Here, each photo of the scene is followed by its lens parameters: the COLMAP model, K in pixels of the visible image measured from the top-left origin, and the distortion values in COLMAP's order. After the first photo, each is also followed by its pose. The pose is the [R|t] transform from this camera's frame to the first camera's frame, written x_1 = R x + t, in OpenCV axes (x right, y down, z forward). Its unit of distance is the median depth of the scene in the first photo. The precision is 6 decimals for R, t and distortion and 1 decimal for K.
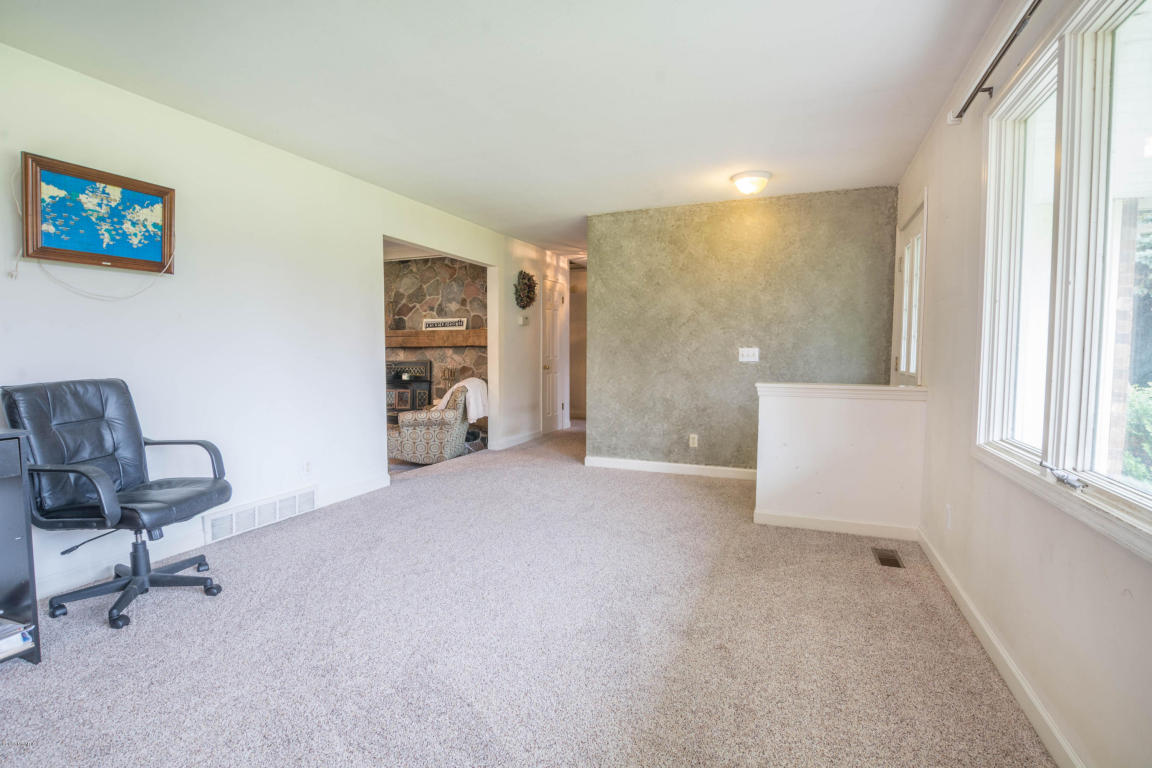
lens RADIAL K [[525.7, 0, 576.0], [0, 525.7, 384.0], [0, 0, 1]] dist [-0.041652, 0.009073]
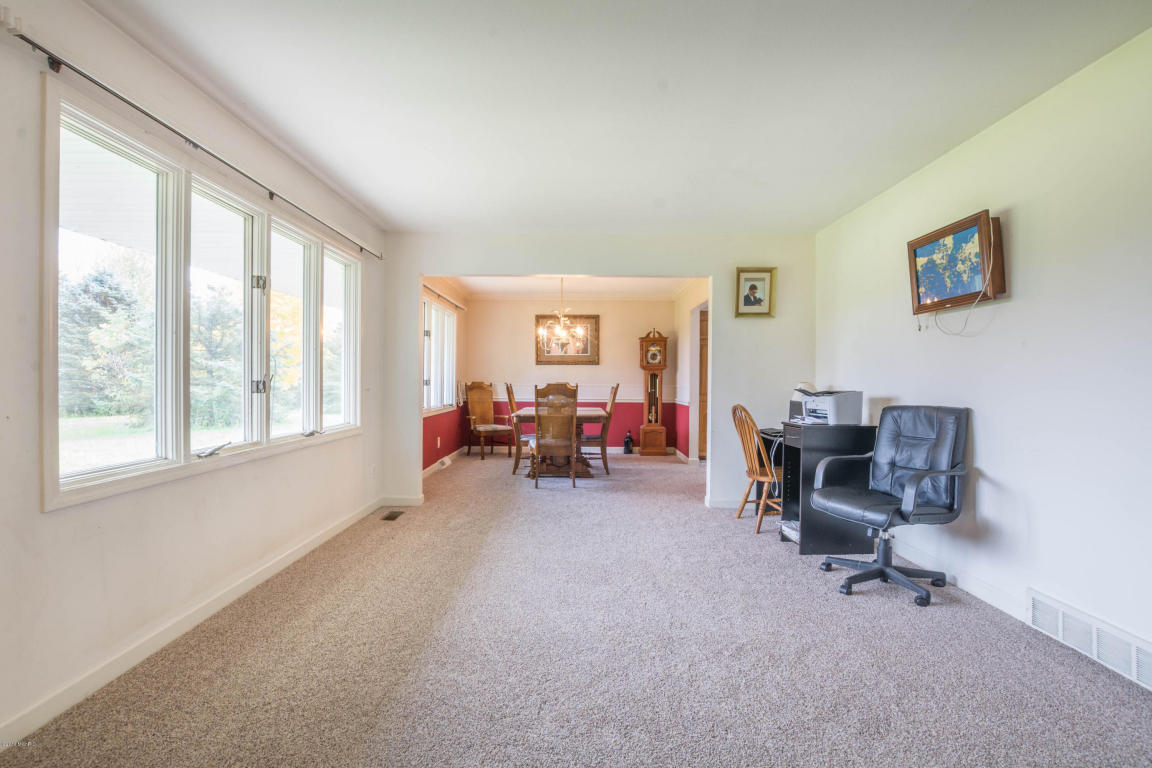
lens RADIAL K [[525.7, 0, 576.0], [0, 525.7, 384.0], [0, 0, 1]] dist [-0.041652, 0.009073]
pose [[-0.924605, -0.003925, -0.380908, 0.152265], [-0.029841, 0.997620, 0.062156, -0.058102], [0.379758, 0.068837, -0.922521, 0.939623]]
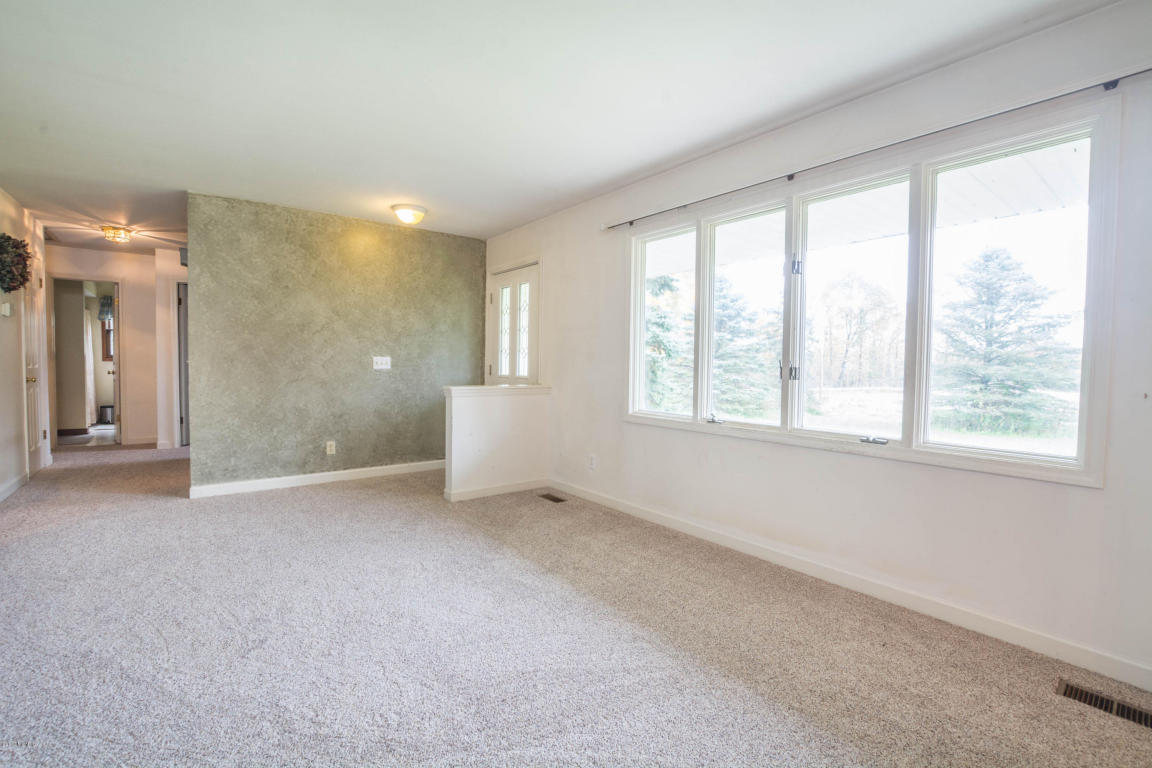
lens RADIAL K [[502.0, 0, 565.1], [0, 502.0, 381.7], [0, 0, 1]] dist [-0.032602, 0.000542]
pose [[0.510273, -0.028114, 0.859553, -0.392456], [0.040163, 0.999154, 0.008838, -0.009883], [-0.859074, 0.030012, 0.510971, 0.130041]]
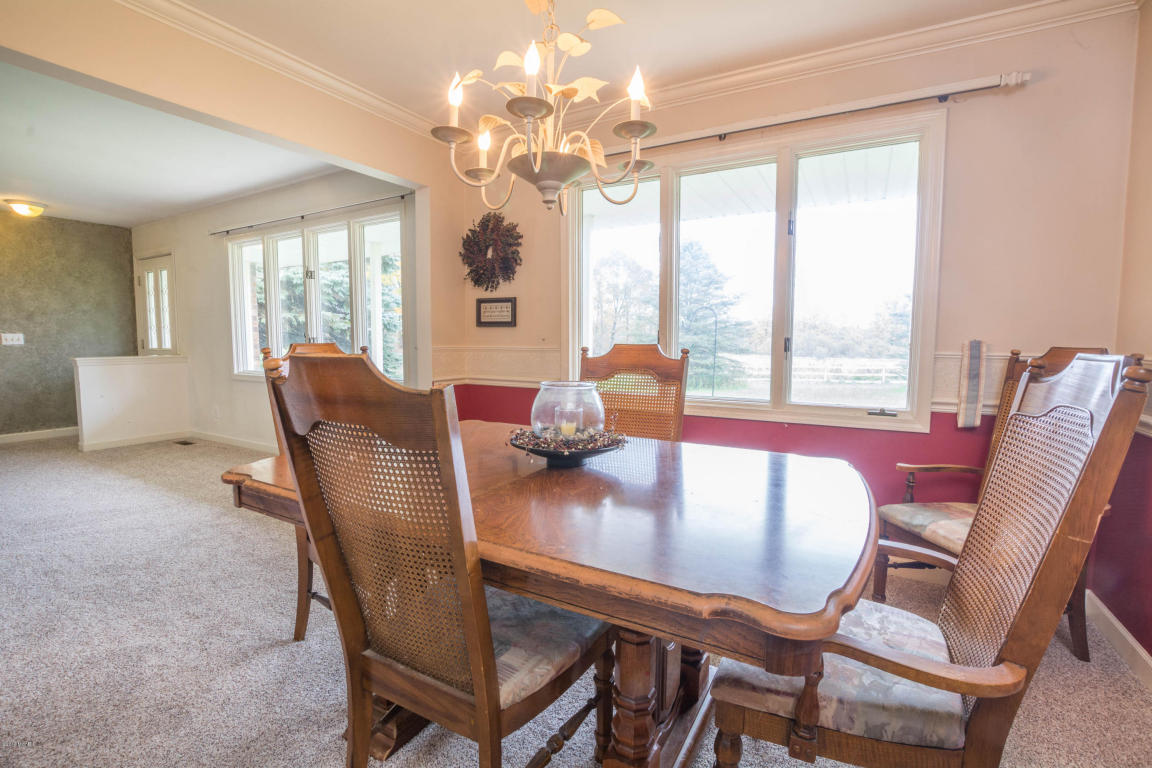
lens RADIAL K [[521.6, 0, 577.9], [0, 521.6, 384.1], [0, 0, 1]] dist [-0.042819, 0.009106]
pose [[0.135025, -0.090385, 0.986711, -0.669294], [0.056827, 0.994898, 0.083359, 0.026643], [-0.989211, 0.044816, 0.139472, -0.472134]]
